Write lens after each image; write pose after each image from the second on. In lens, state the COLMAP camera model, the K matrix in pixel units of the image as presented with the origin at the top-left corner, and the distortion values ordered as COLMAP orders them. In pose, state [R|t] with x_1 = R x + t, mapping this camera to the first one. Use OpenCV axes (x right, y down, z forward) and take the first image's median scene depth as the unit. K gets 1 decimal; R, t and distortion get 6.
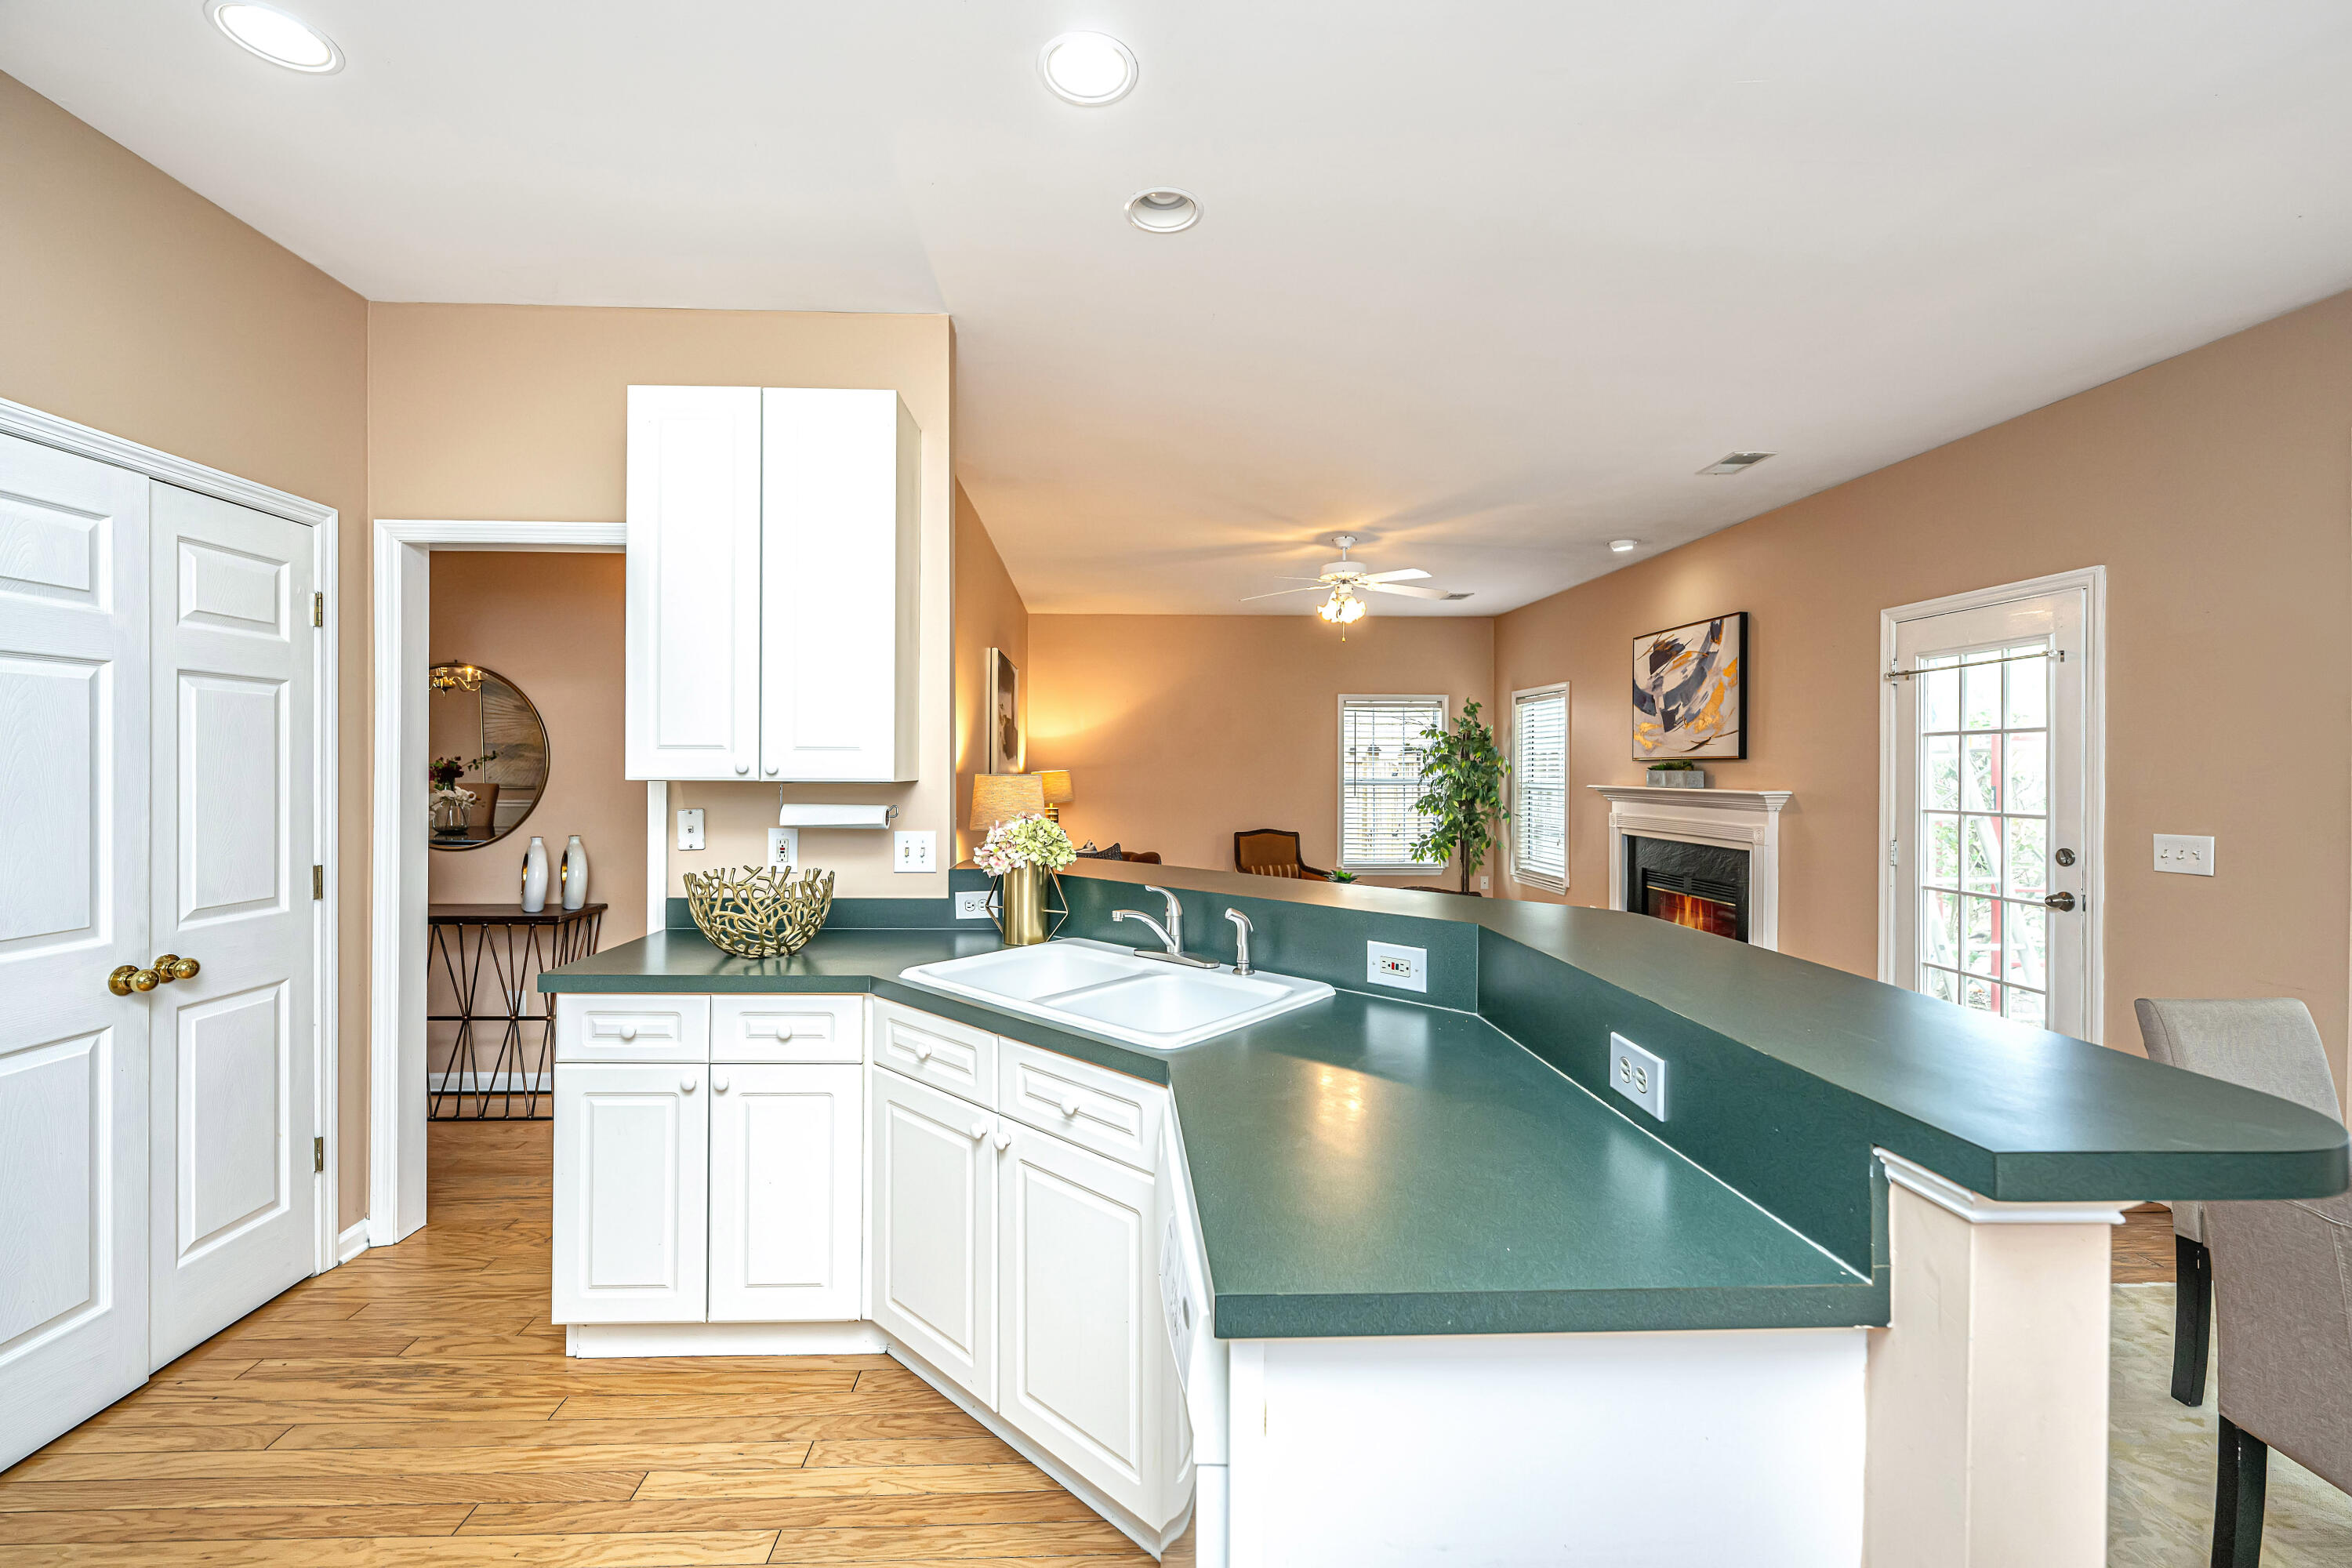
lens RADIAL K [[953.6, 0, 1133.2], [0, 953.6, 772.2], [0, 0, 1]] dist [-0.002997, 0.000276]
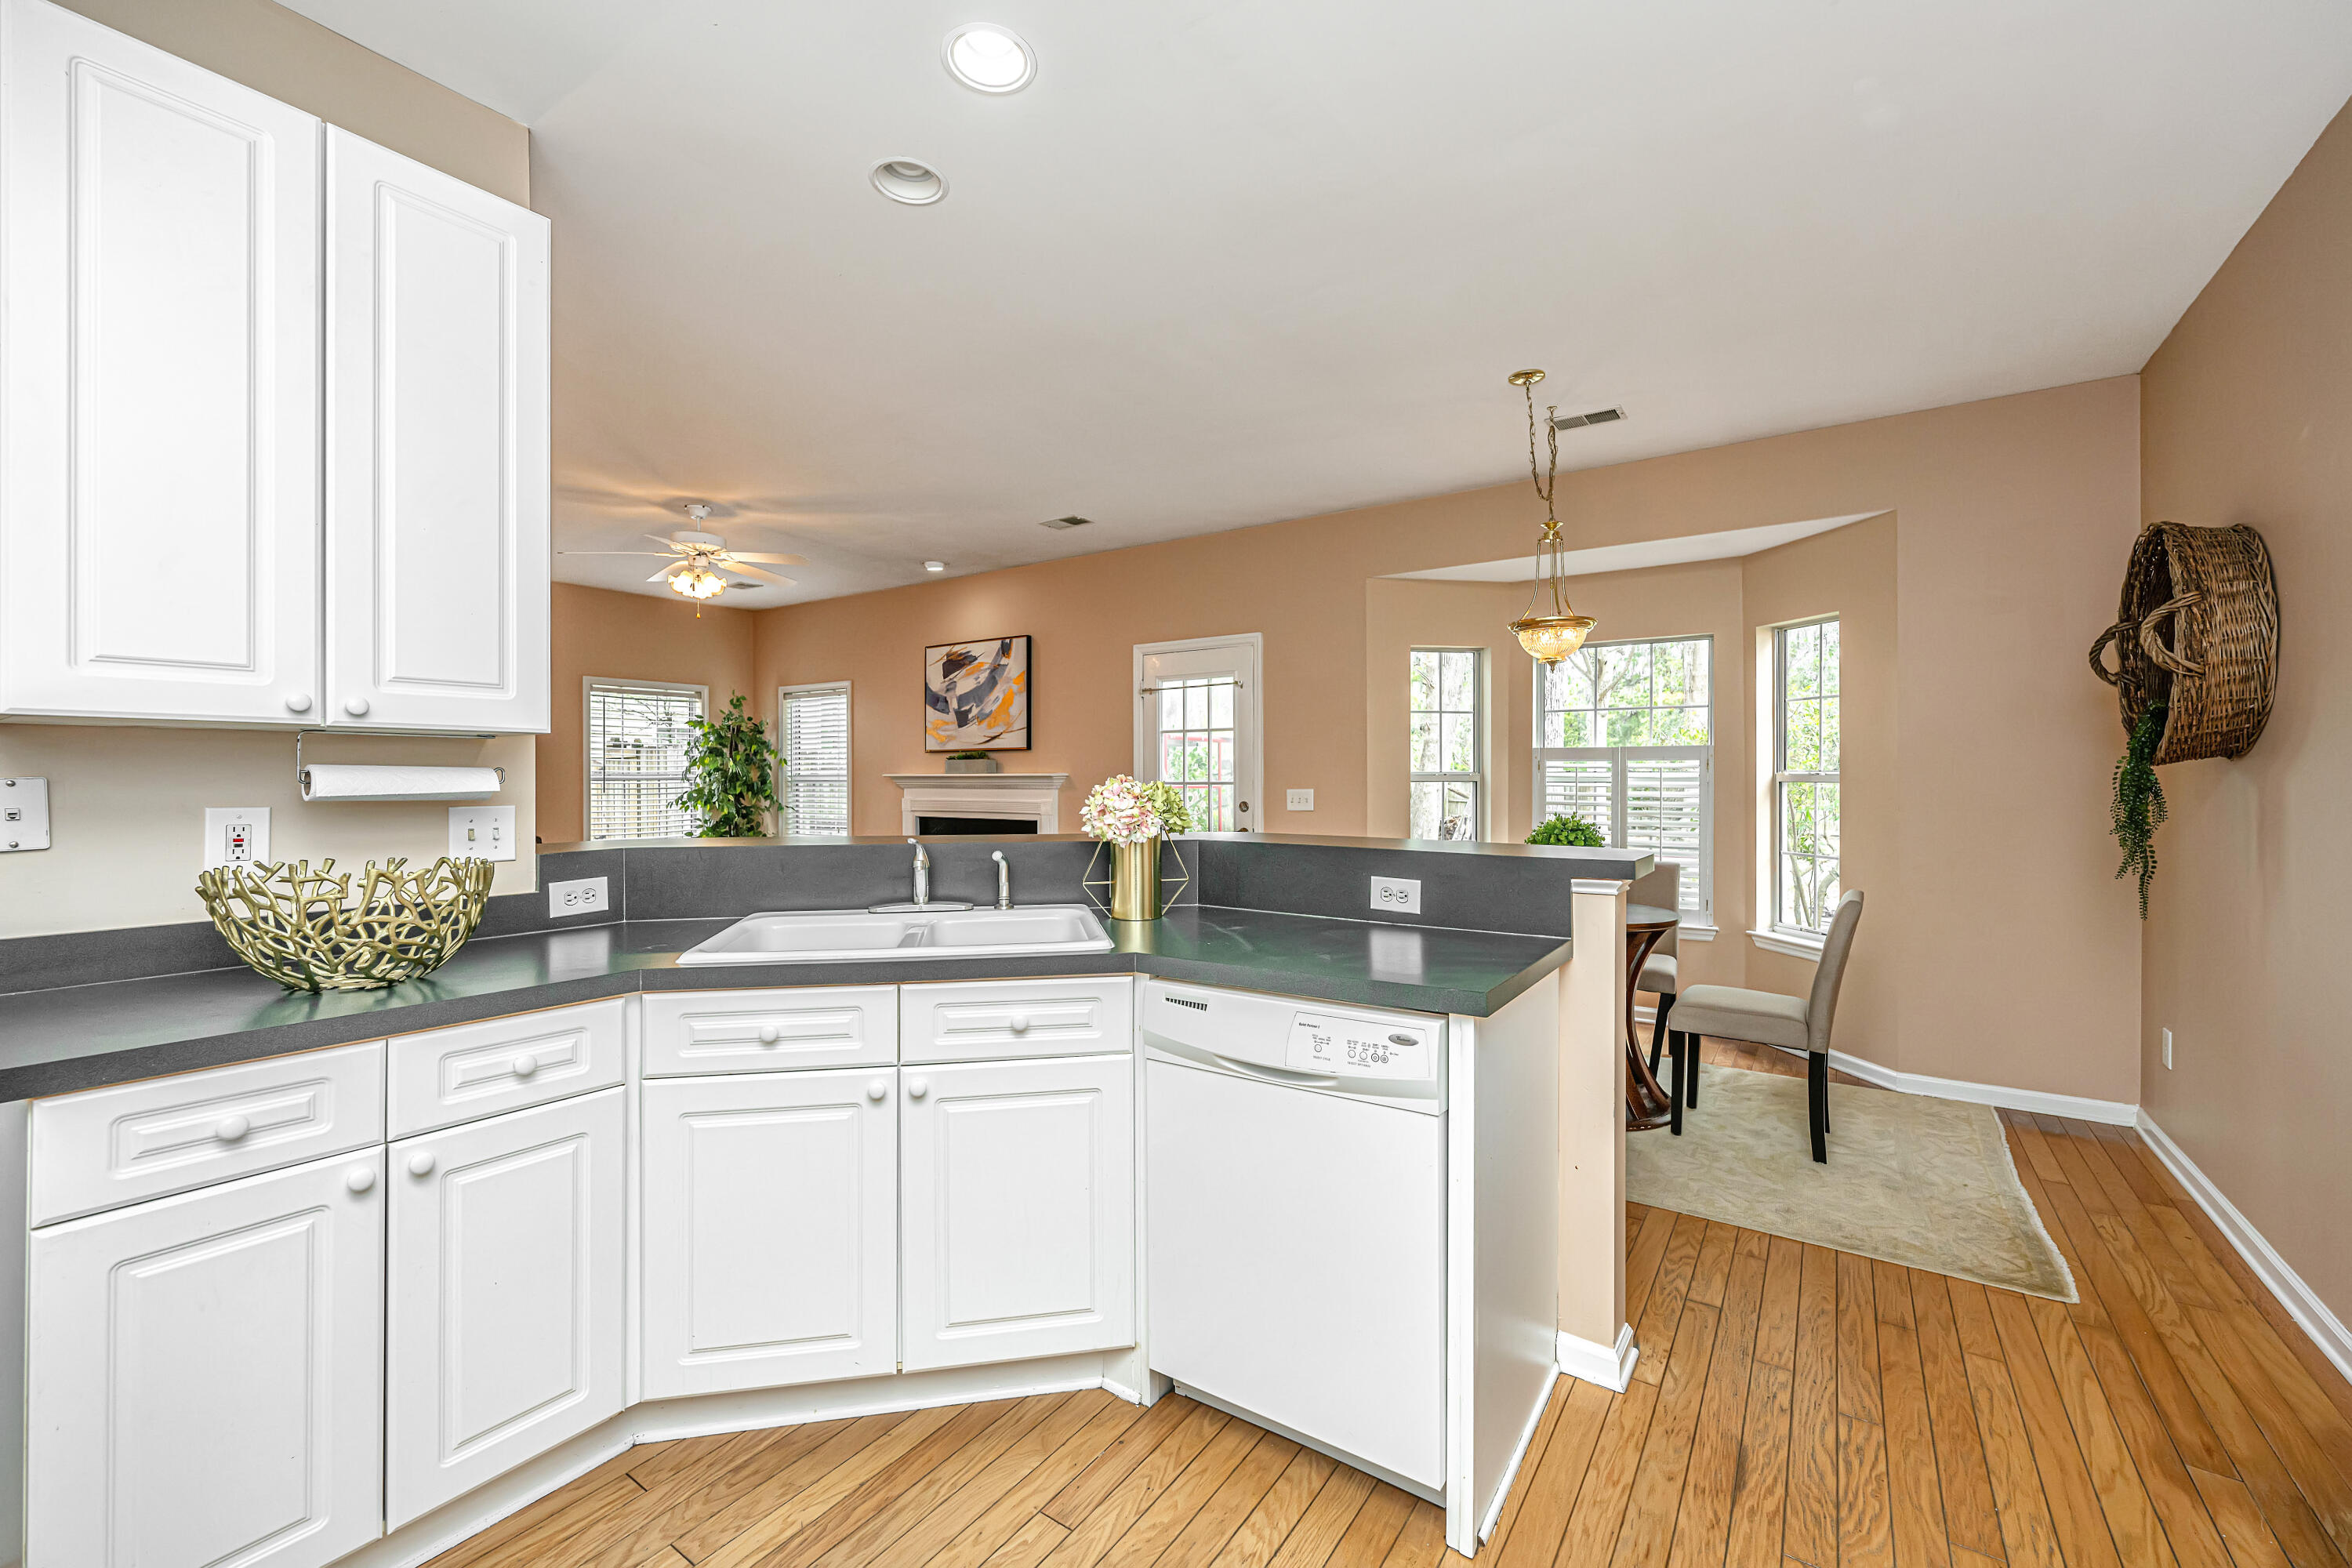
lens RADIAL K [[953.6, 0, 1177.3], [0, 953.6, 793.2], [0, 0, 1]] dist [-0.002997, 0.000276]
pose [[0.591538, -0.018496, 0.806065, -0.264453], [0.007615, 0.999820, 0.017353, 0.022663], [-0.806241, -0.004127, 0.591573, 0.068930]]
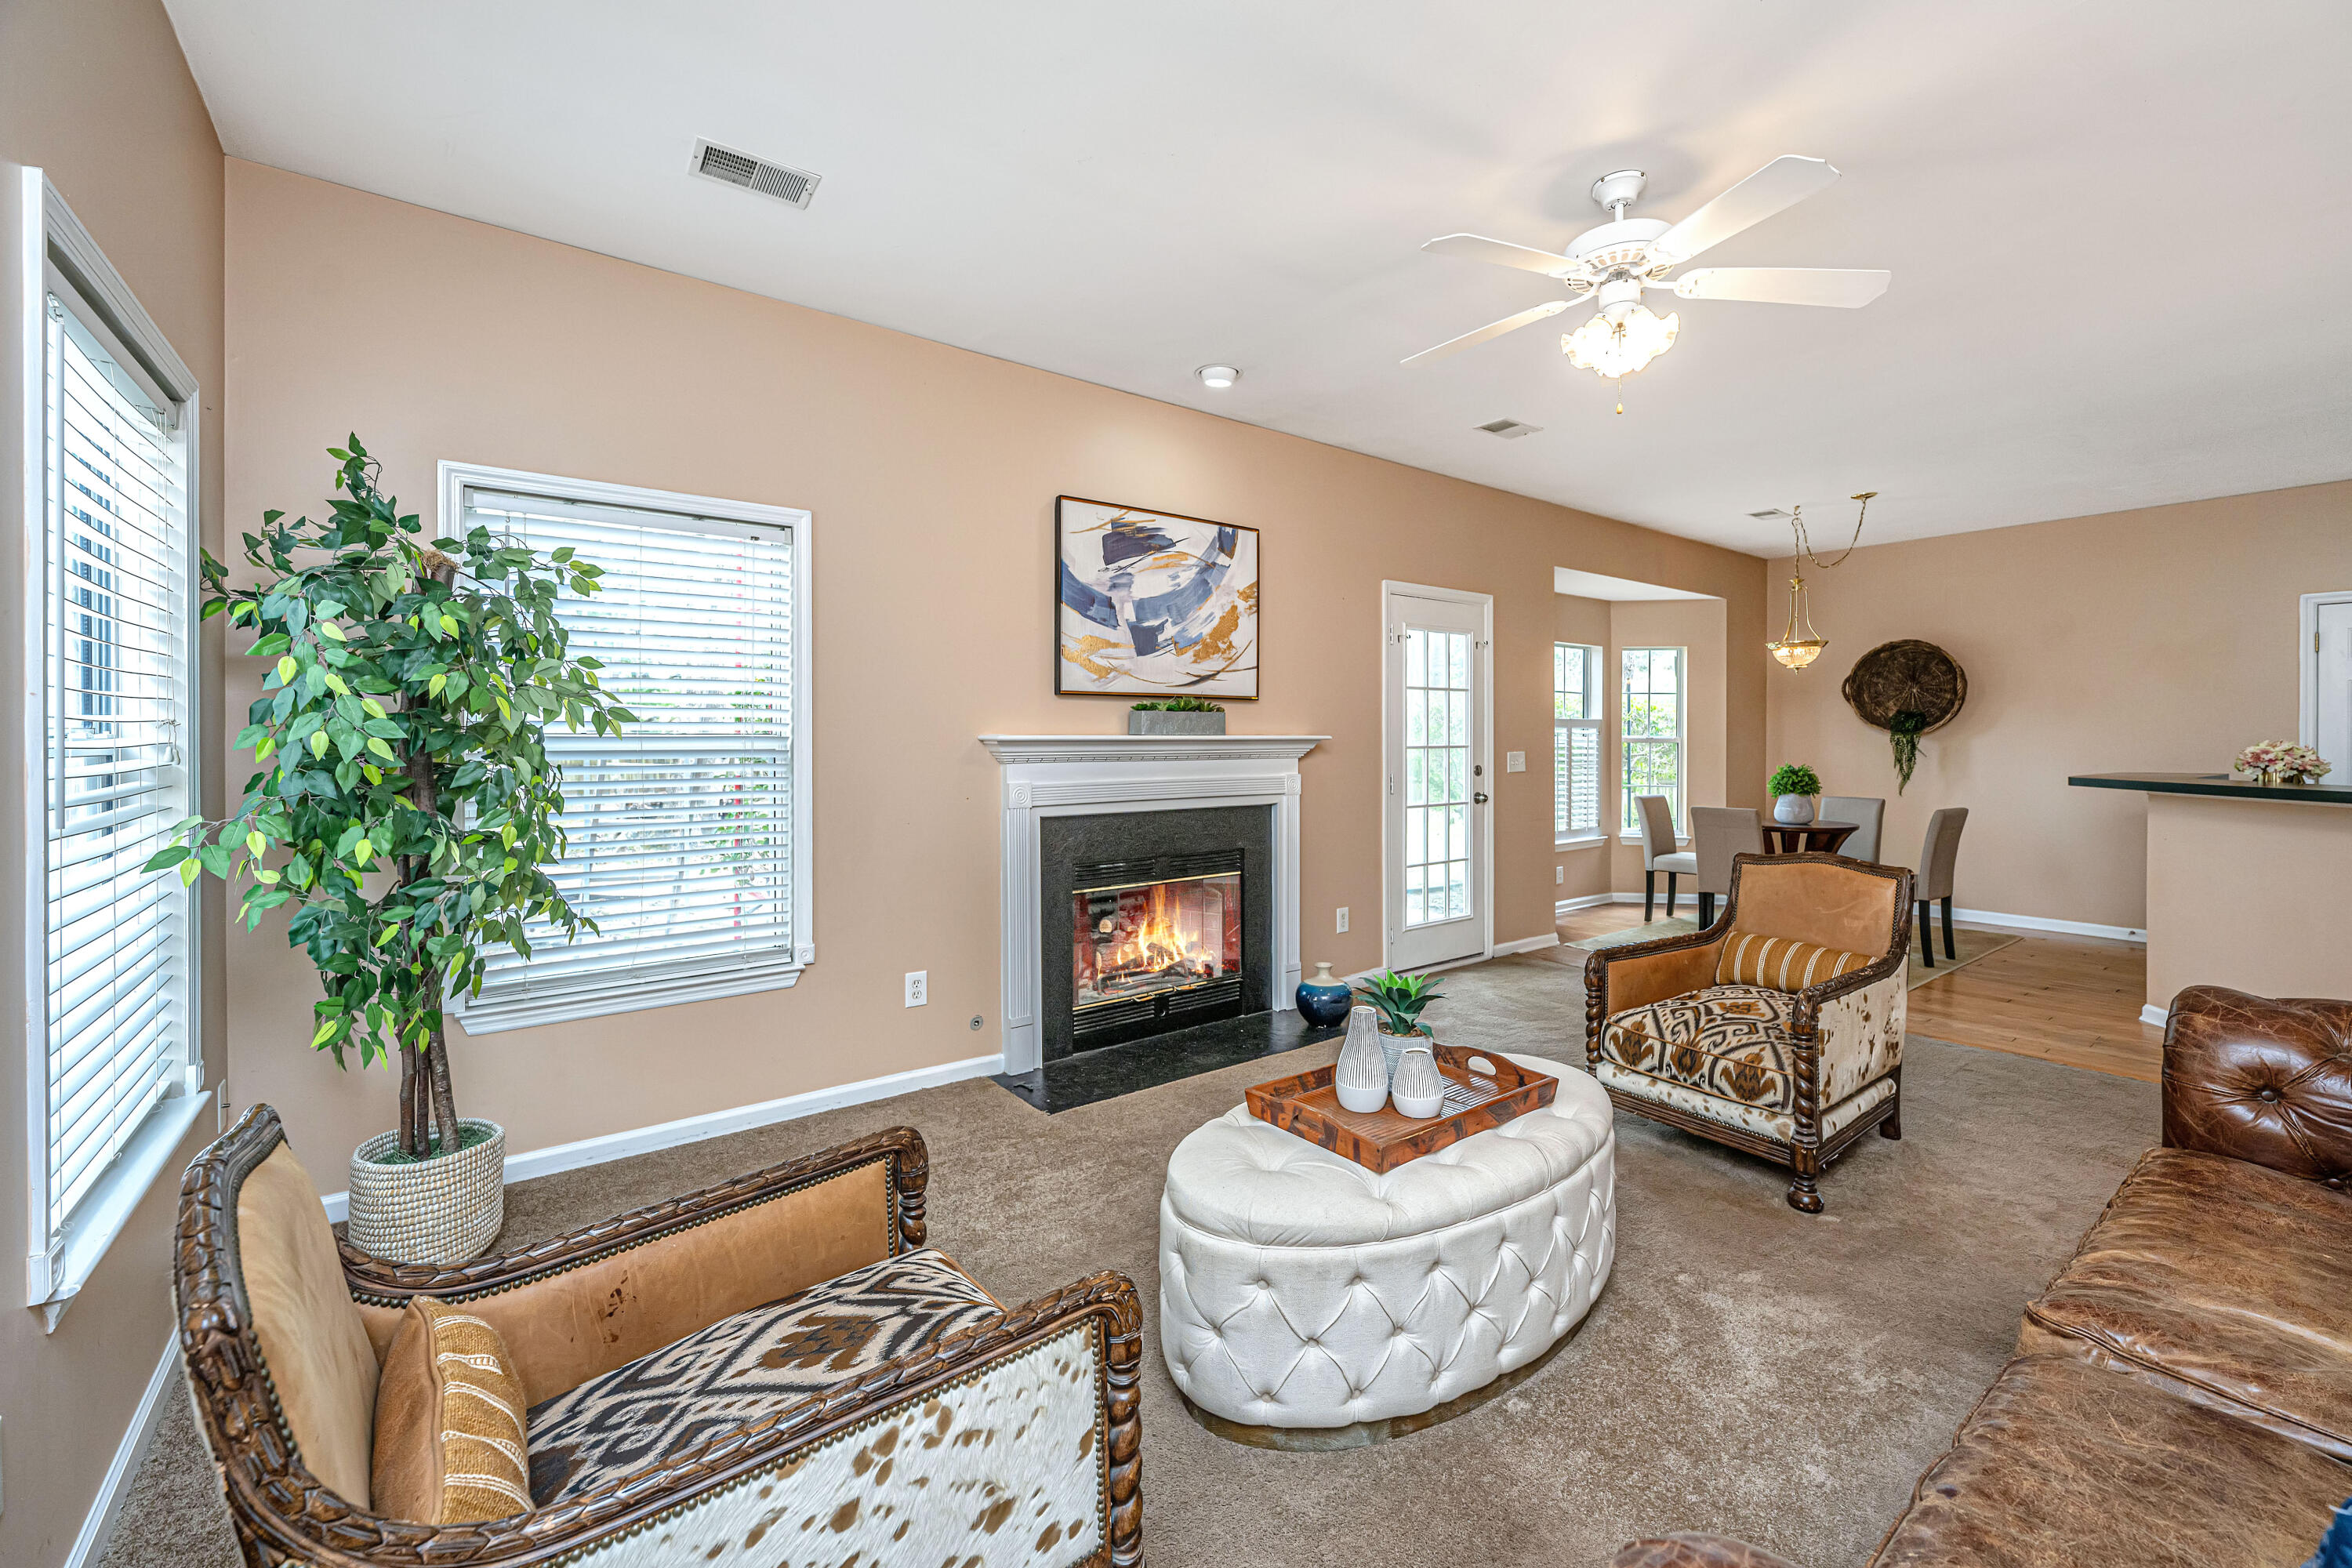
lens RADIAL K [[953.6, 0, 1153.8], [0, 953.6, 745.3], [0, 0, 1]] dist [-0.002997, 0.000276]
pose [[-0.570980, -0.014508, 0.820836, -0.019872], [-0.000520, 0.999850, 0.017310, 0.011503], [-0.820964, 0.009457, -0.570902, 1.465358]]
